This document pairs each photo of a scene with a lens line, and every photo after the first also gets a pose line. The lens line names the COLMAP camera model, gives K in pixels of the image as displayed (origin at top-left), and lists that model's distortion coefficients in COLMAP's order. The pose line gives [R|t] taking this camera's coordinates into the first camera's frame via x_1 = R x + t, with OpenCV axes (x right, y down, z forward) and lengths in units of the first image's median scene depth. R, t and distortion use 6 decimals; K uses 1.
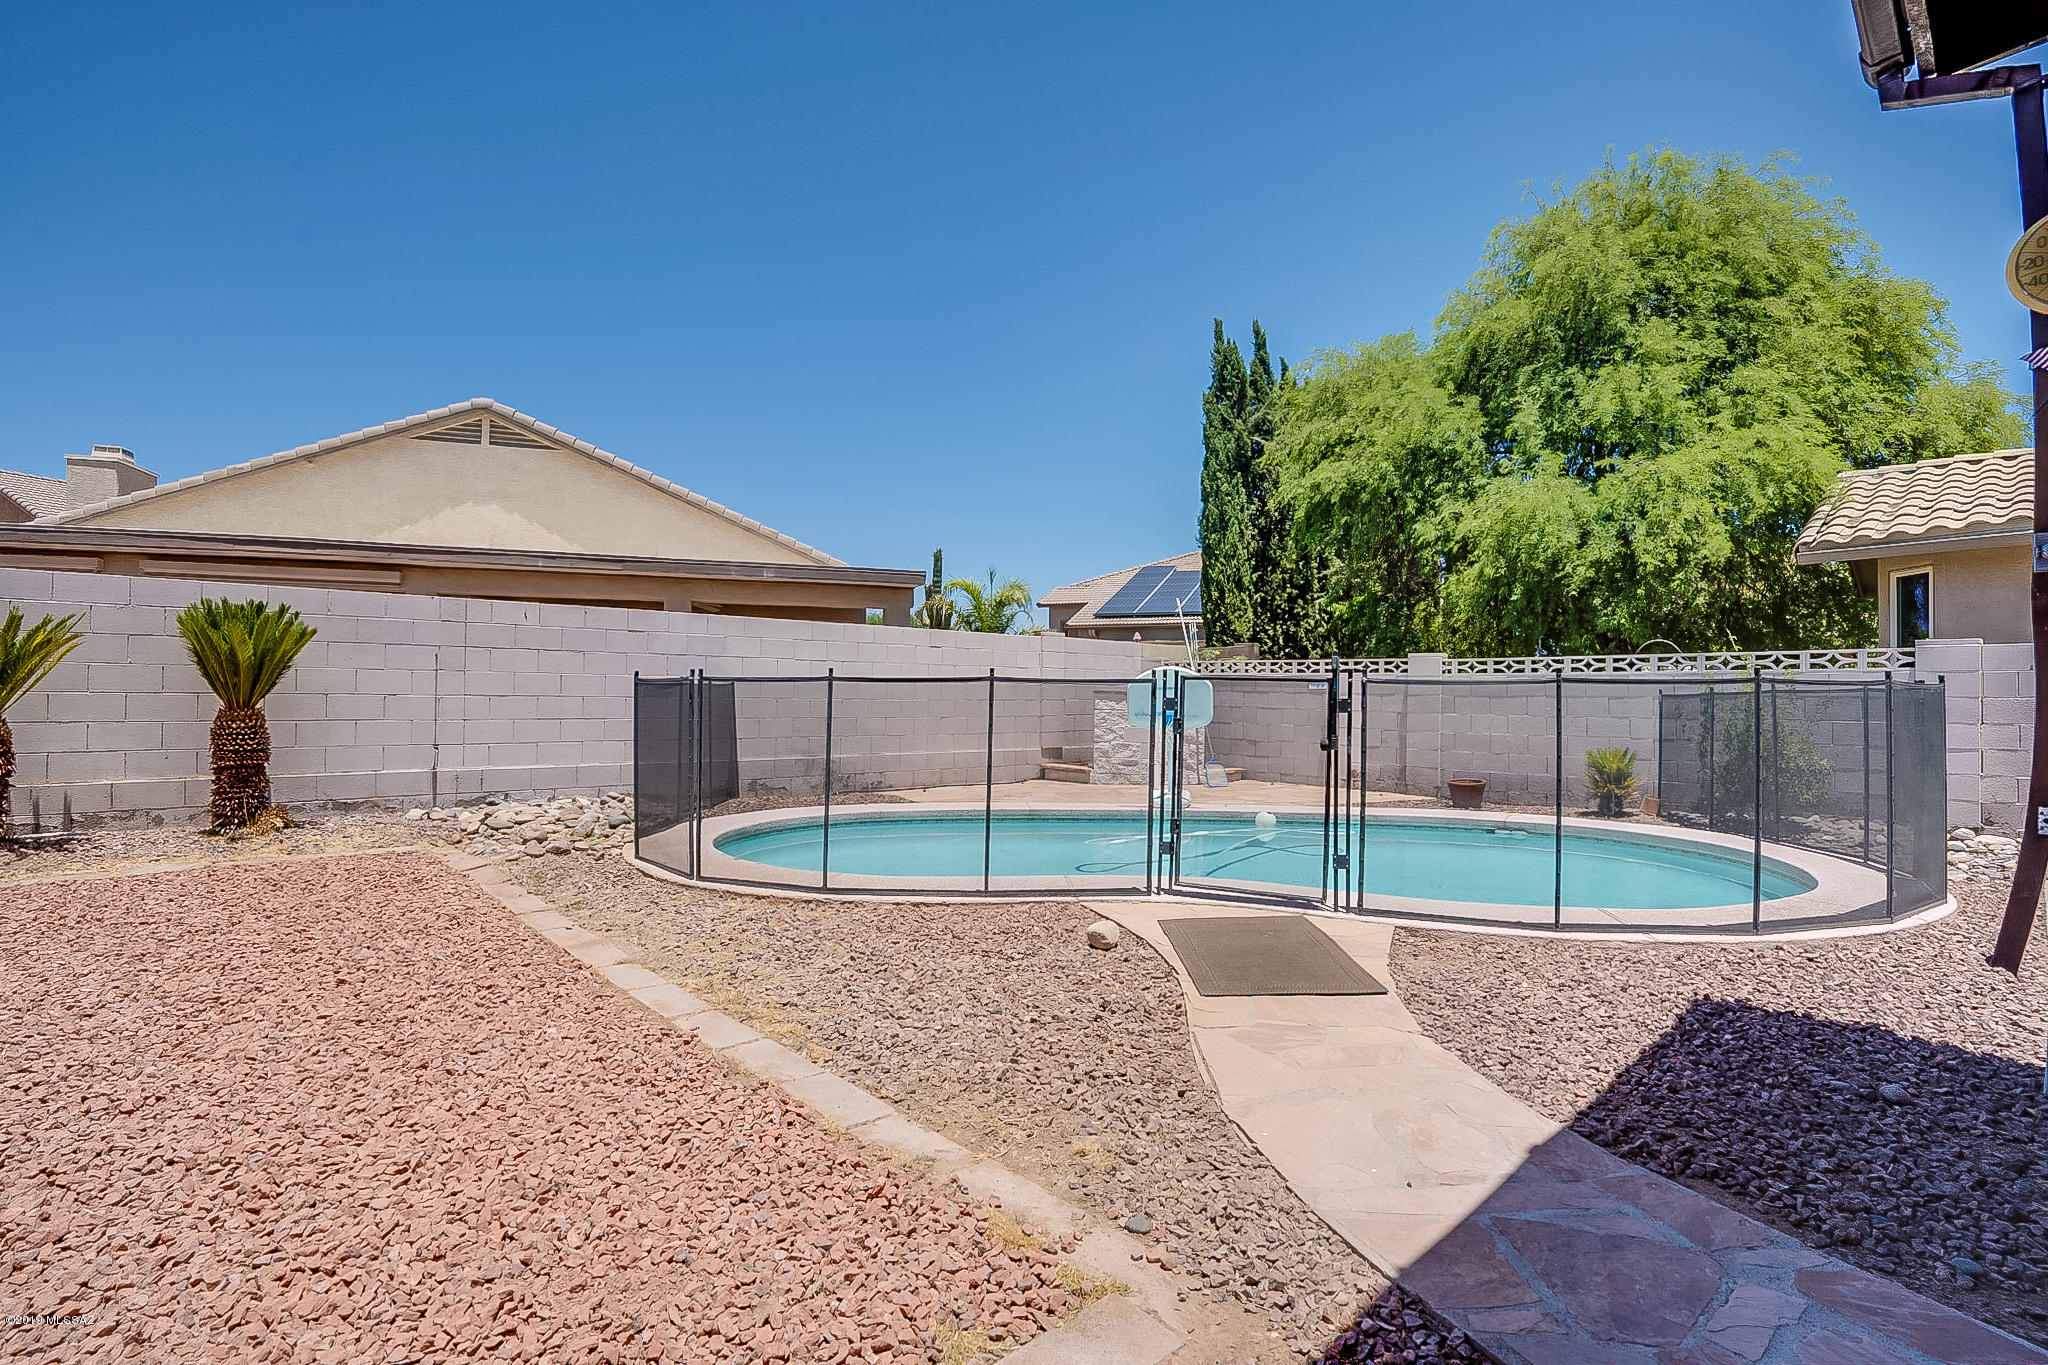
lens RADIAL K [[973.2, 0, 1023.9], [0, 973.2, 688.5], [0, 0, 1]] dist [-0.060014, 0.025039]
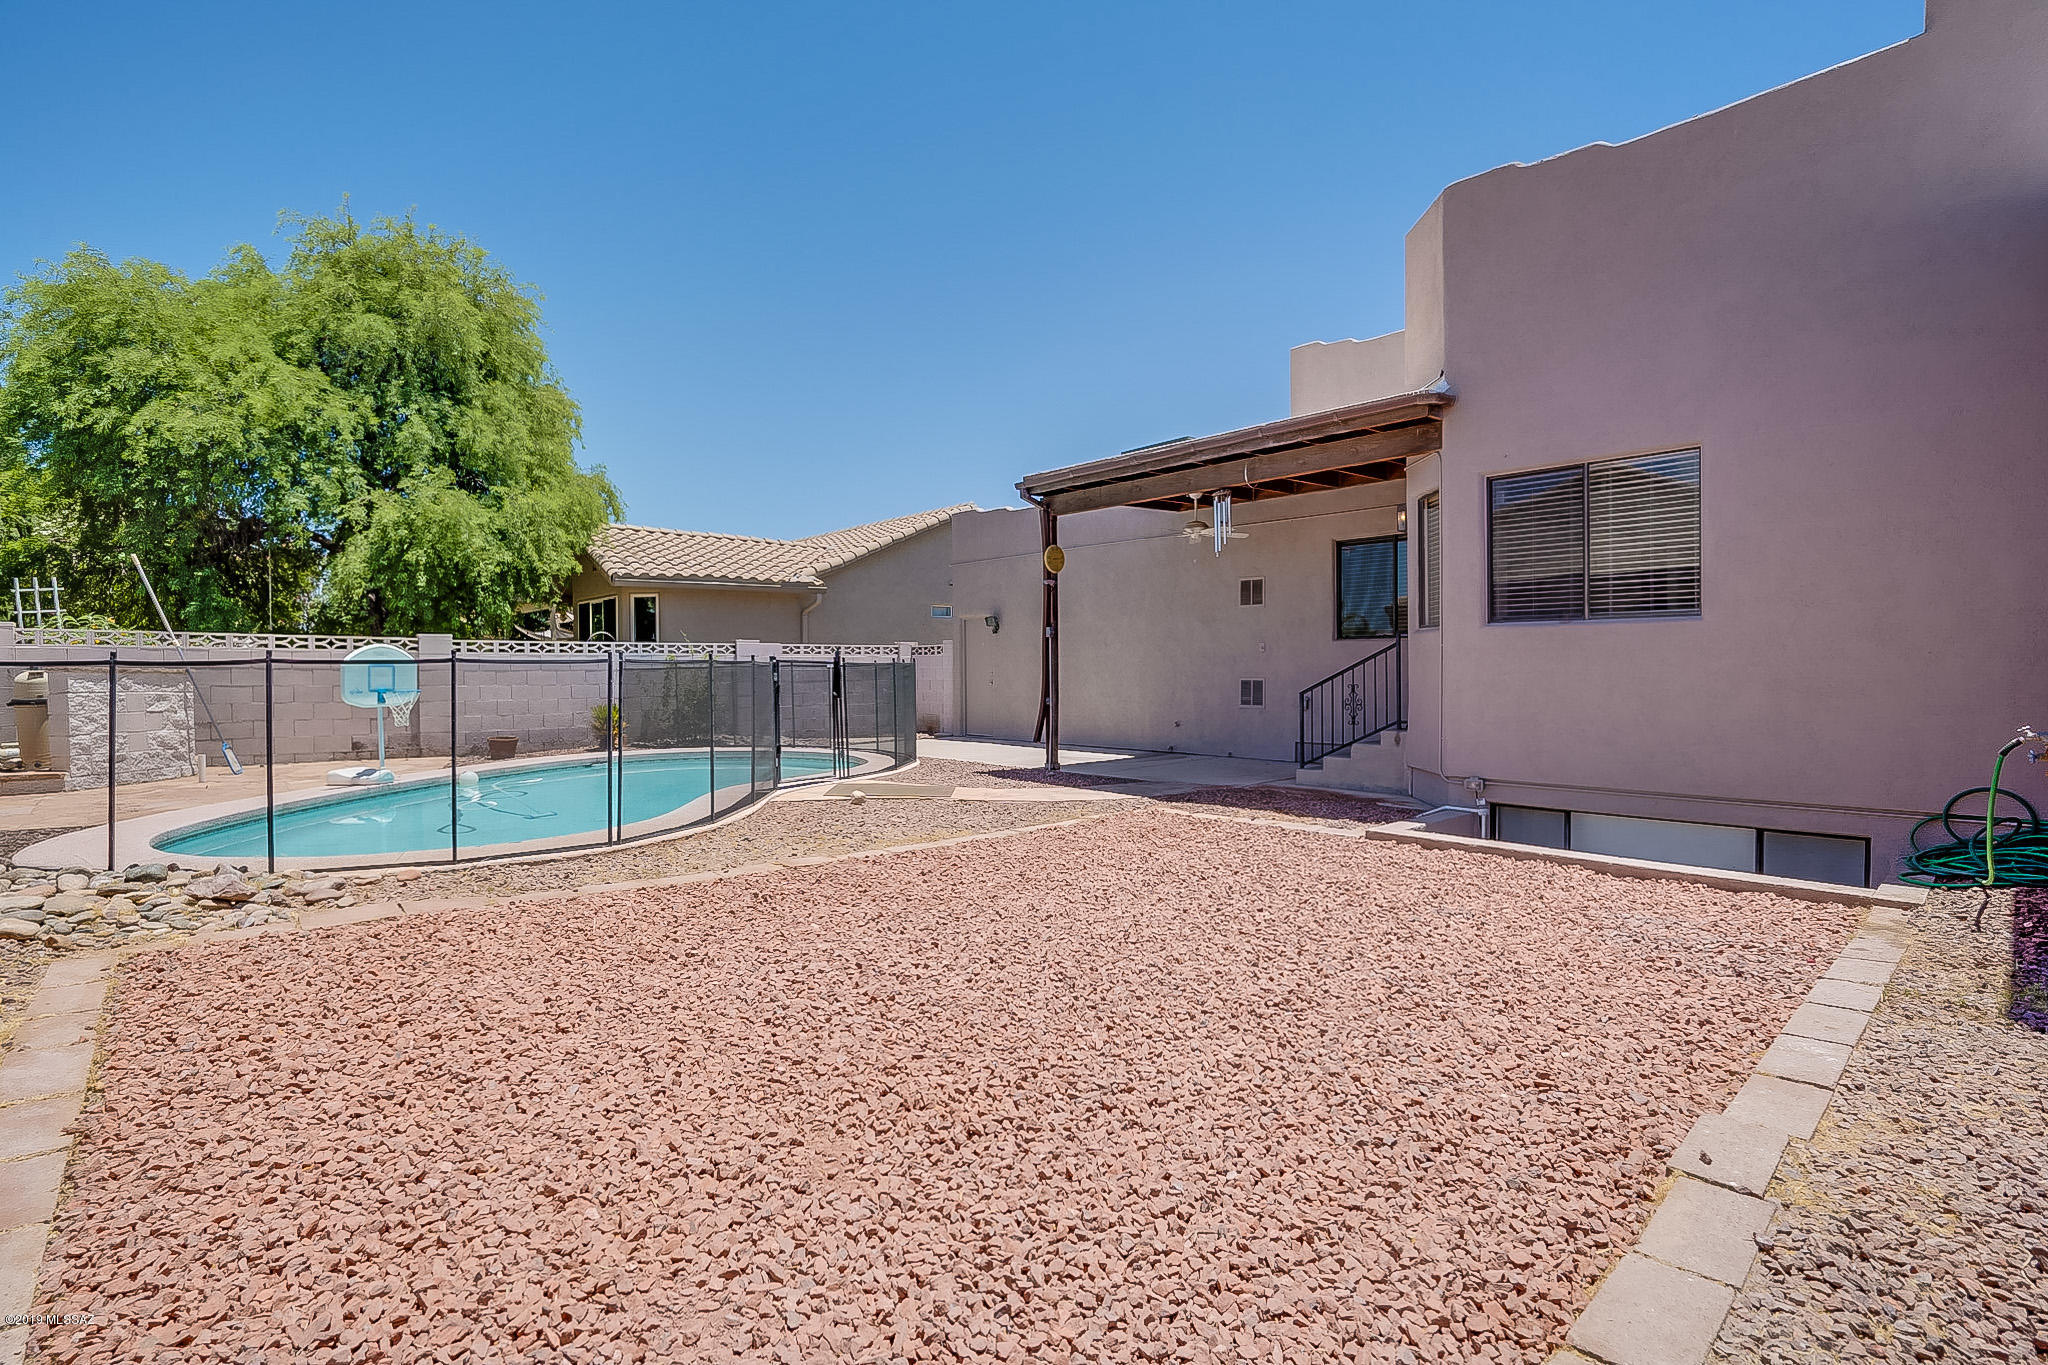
lens RADIAL K [[973.2, 0, 1023.9], [0, 973.2, 688.5], [0, 0, 1]] dist [-0.060014, 0.025039]
pose [[0.028278, -0.017223, 0.999452, -0.620415], [0.000579, 0.999852, 0.017213, 0.008033], [-0.999600, 0.000091, 0.028283, 0.248049]]
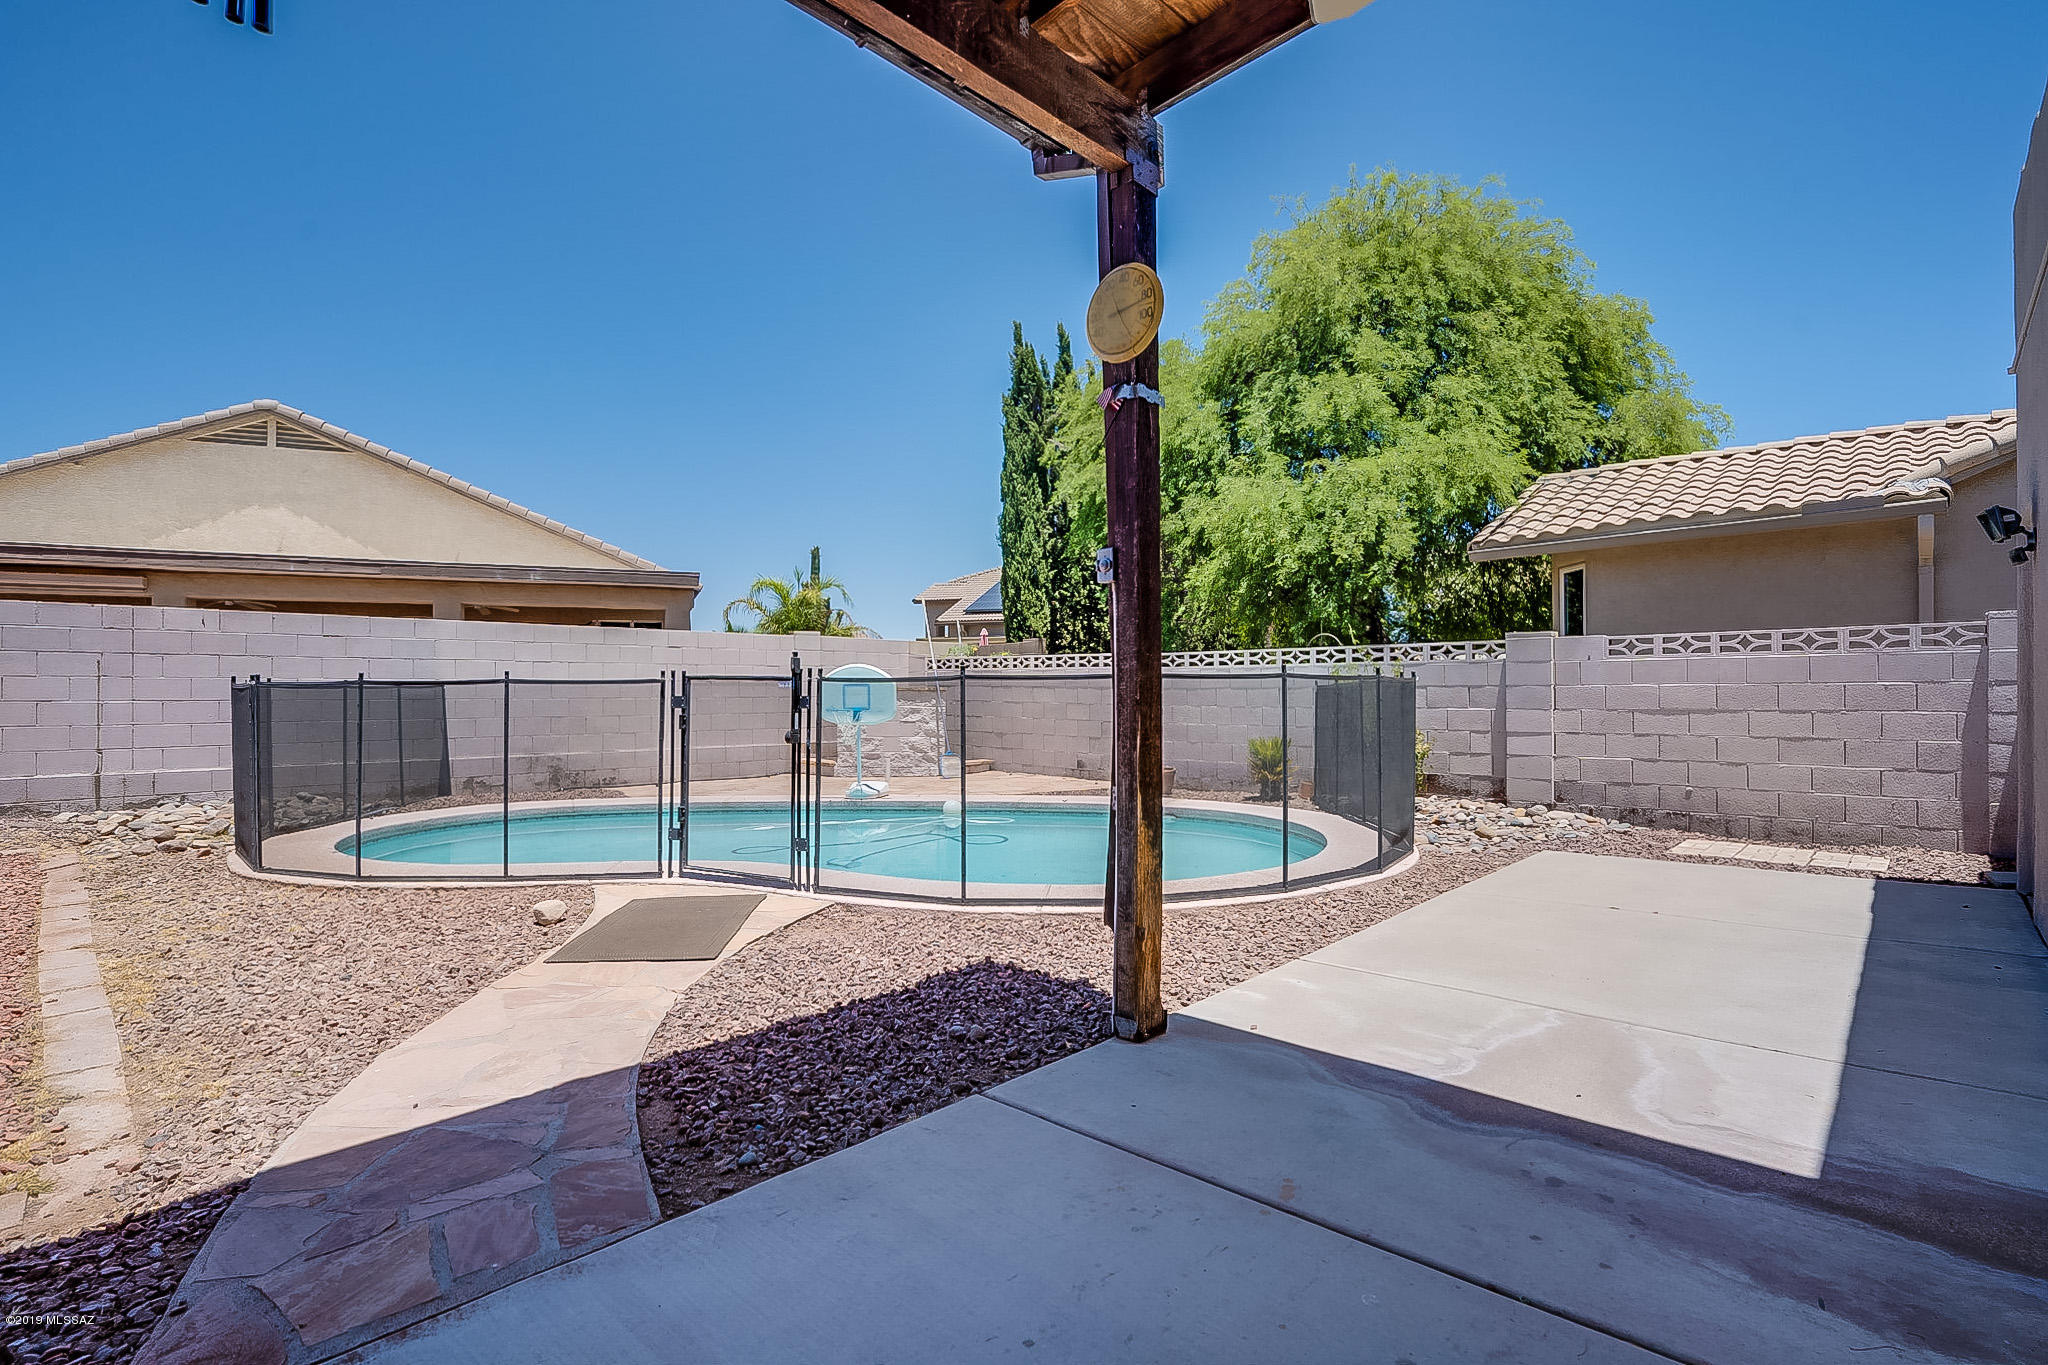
lens RADIAL K [[973.2, 0, 1023.9], [0, 973.2, 688.5], [0, 0, 1]] dist [-0.060014, 0.025039]
pose [[0.997767, -0.012399, 0.065624, 0.202799], [0.012016, 0.999908, 0.006238, -0.000552], [-0.065696, -0.005436, 0.997825, -0.046414]]
